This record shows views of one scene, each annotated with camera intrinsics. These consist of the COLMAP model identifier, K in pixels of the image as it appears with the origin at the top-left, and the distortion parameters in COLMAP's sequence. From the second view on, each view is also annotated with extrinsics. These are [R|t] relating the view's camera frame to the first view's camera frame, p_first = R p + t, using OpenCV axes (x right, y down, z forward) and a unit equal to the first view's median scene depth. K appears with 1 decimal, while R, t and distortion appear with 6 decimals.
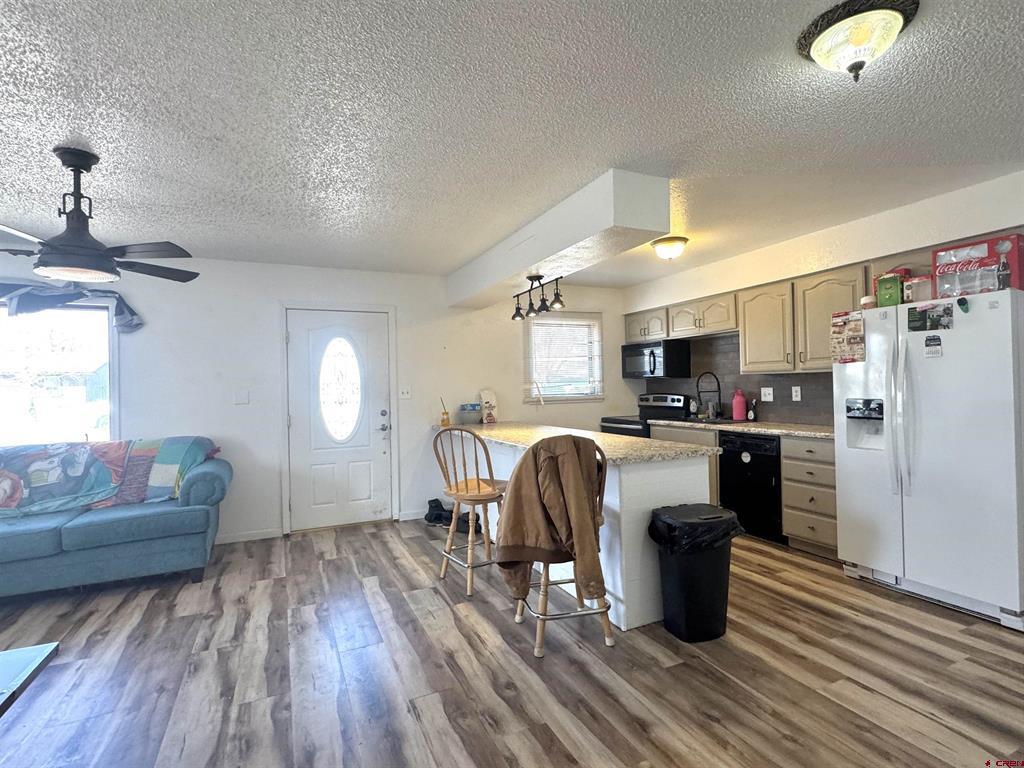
lens RADIAL K [[509.1, 0, 501.2], [0, 509.1, 380.8], [0, 0, 1]] dist [-0.000872, -0.000051]
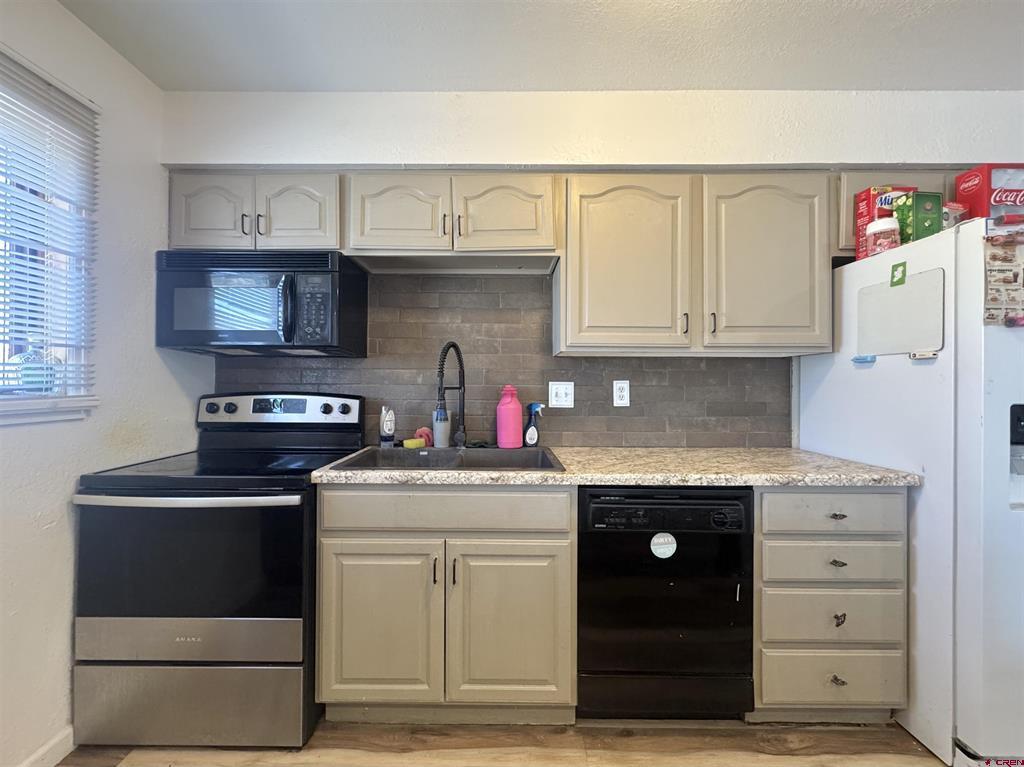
lens RADIAL K [[418.7, 0, 494.0], [0, 418.7, 380.3], [0, 0, 1]] dist [-0.003189, 0.000890]
pose [[0.402091, 0.033153, 0.914999, 0.119781], [-0.024778, 0.999372, -0.025321, 0.030019], [-0.915264, -0.012491, 0.402660, 1.088755]]
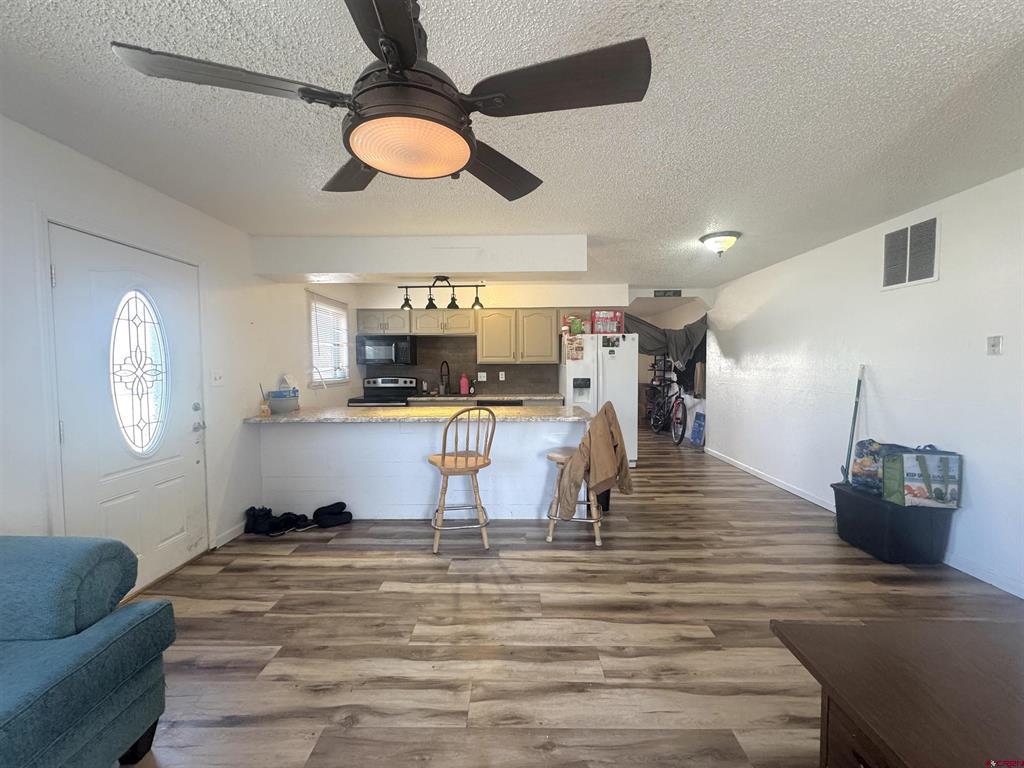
lens RADIAL K [[418.7, 0, 509.1], [0, 418.7, 380.1], [0, 0, 1]] dist [-0.003189, 0.000890]
pose [[0.412184, -0.014113, 0.910991, -0.767633], [-0.013680, 0.999671, 0.021677, 0.009664], [-0.910998, -0.021397, 0.411856, 0.474910]]
